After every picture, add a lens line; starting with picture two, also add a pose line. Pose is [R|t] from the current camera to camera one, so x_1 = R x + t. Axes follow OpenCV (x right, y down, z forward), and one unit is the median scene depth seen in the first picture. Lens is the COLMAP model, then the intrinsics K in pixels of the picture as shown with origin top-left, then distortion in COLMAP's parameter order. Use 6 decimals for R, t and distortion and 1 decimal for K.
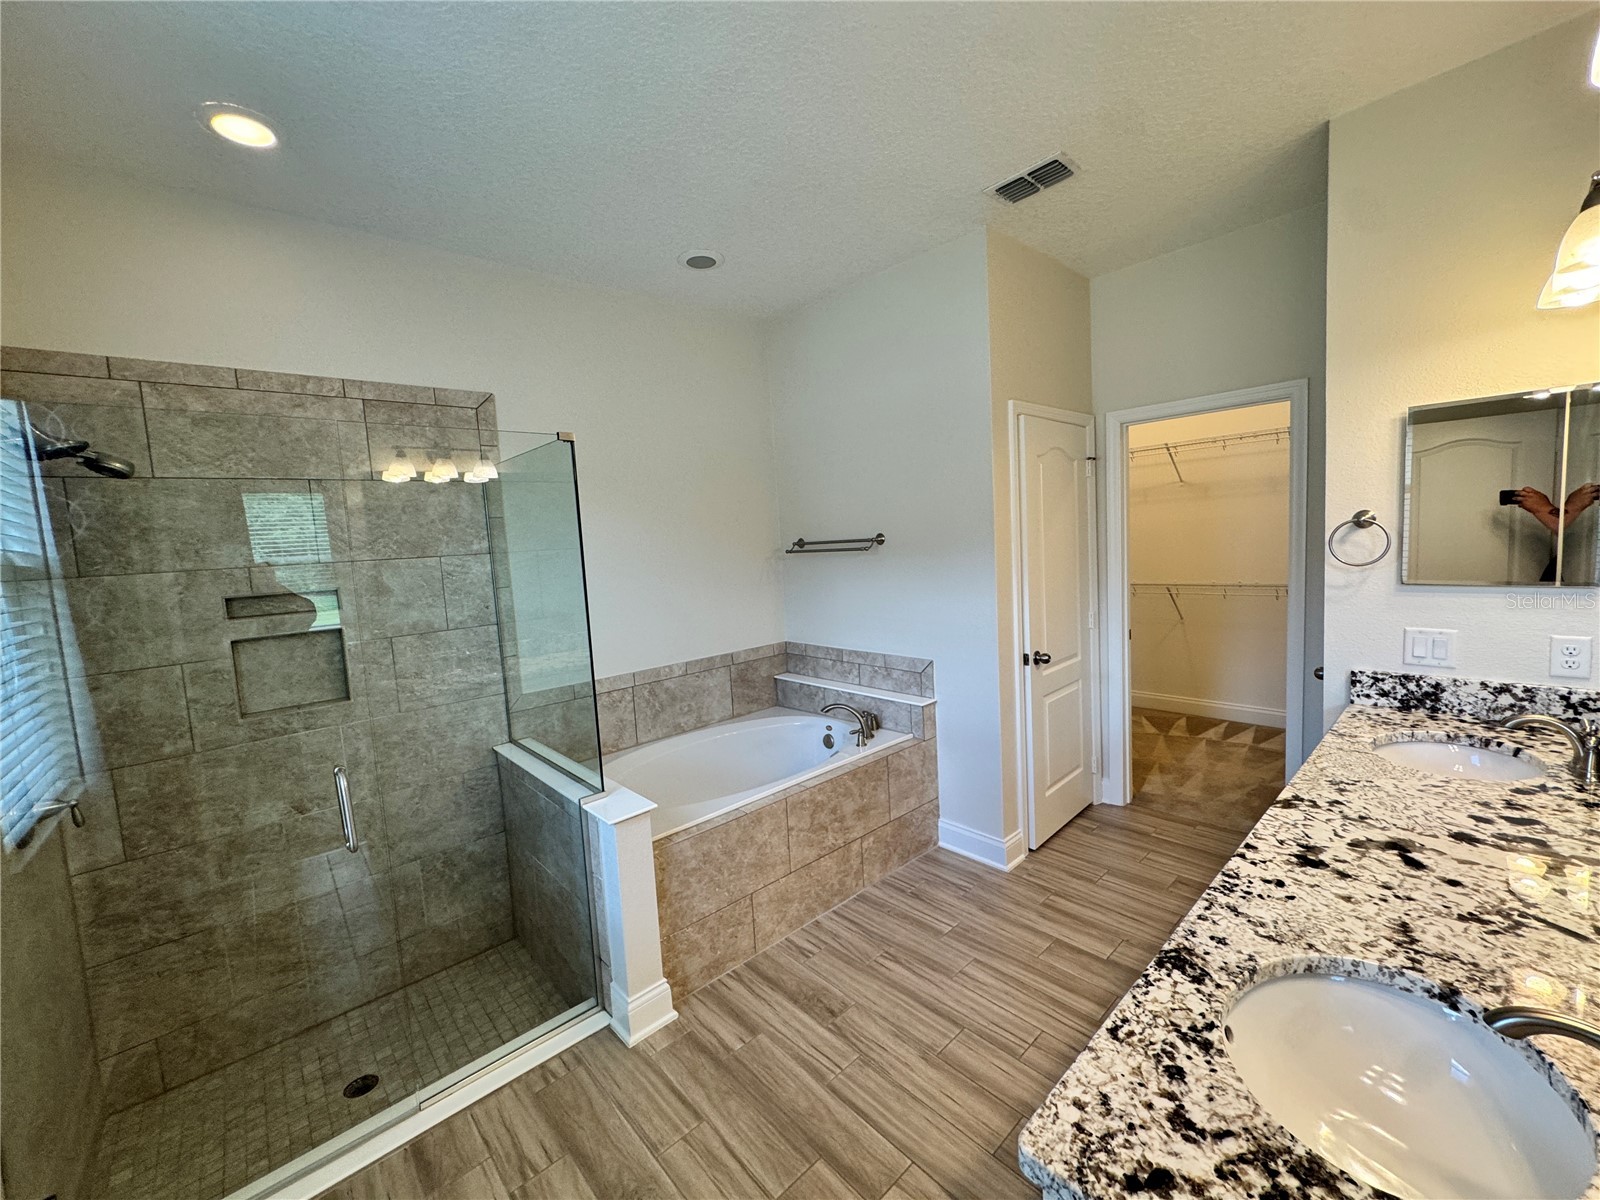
lens RADIAL K [[639.7, 0, 800.2], [0, 639.7, 597.8], [0, 0, 1]] dist [-0.004558, 0.000906]
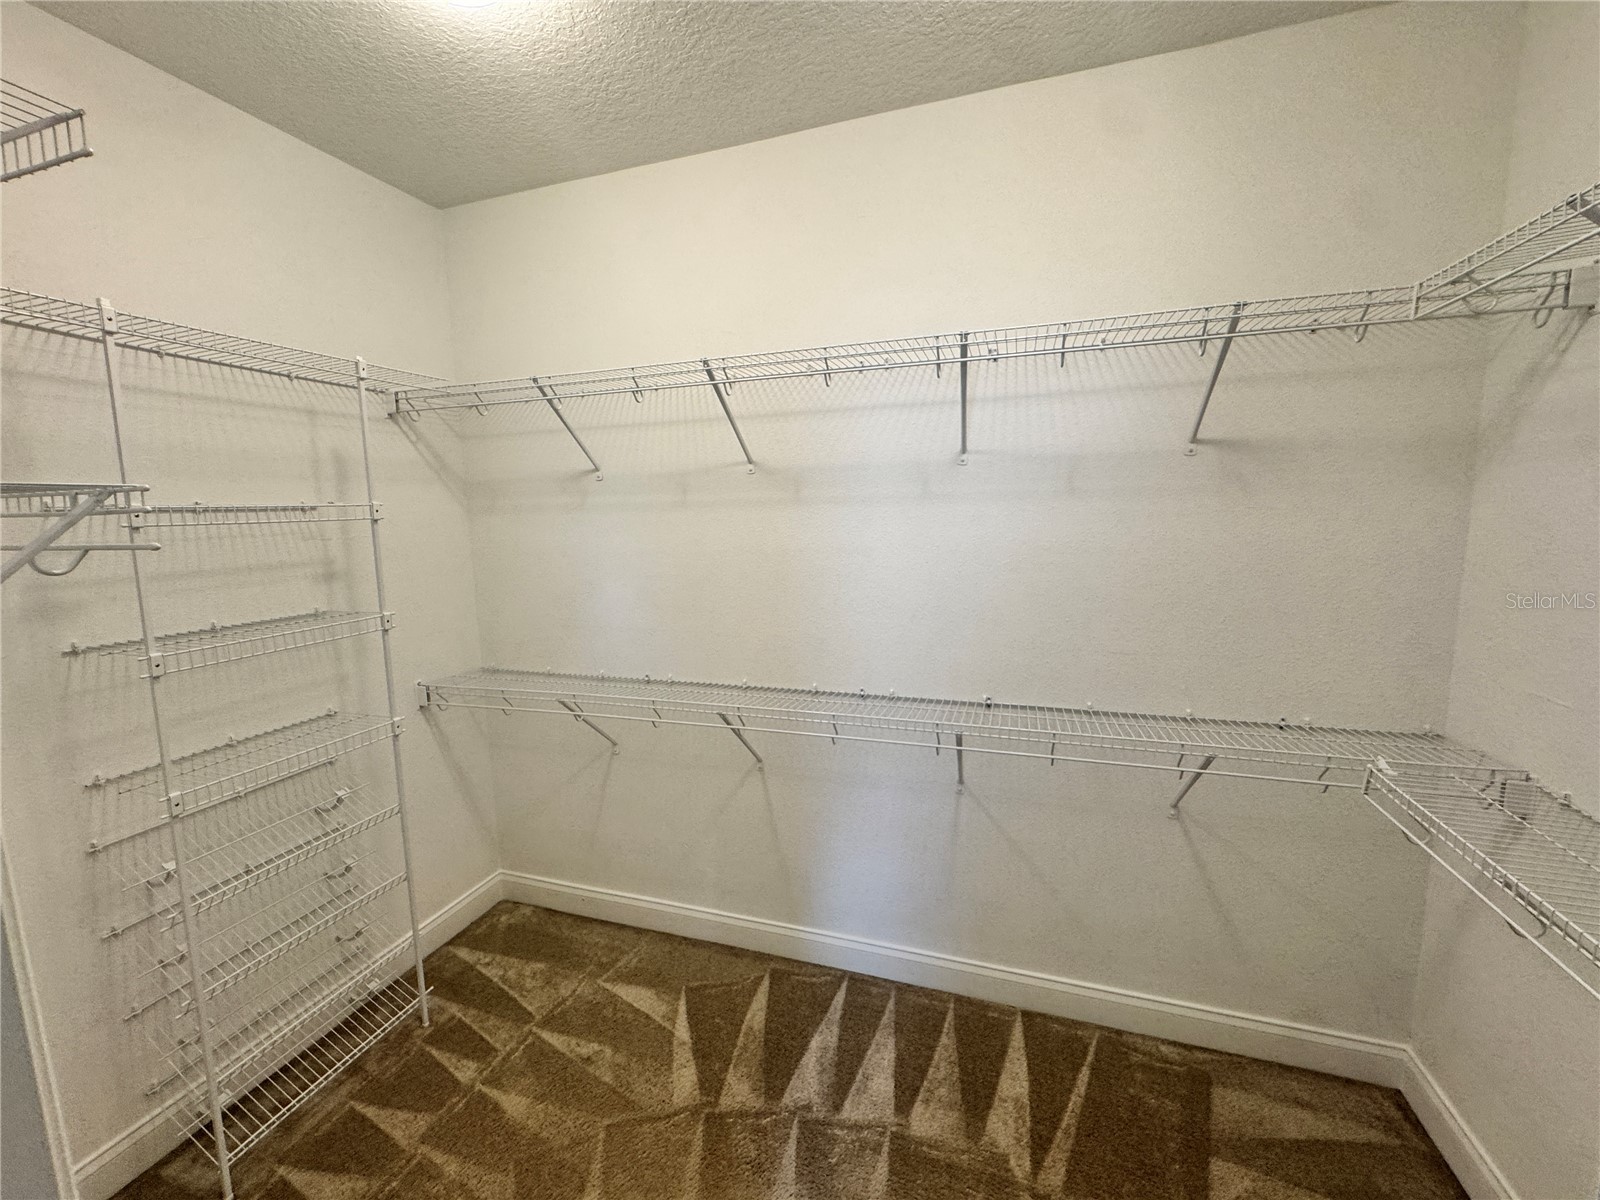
lens RADIAL K [[639.7, 0, 800.2], [0, 639.7, 597.8], [0, 0, 1]] dist [-0.004558, 0.000906]
pose [[0.869142, -0.024166, 0.493971, 0.426129], [0.013207, 0.999583, 0.025664, -0.104111], [-0.494385, -0.015782, 0.869100, 0.627676]]
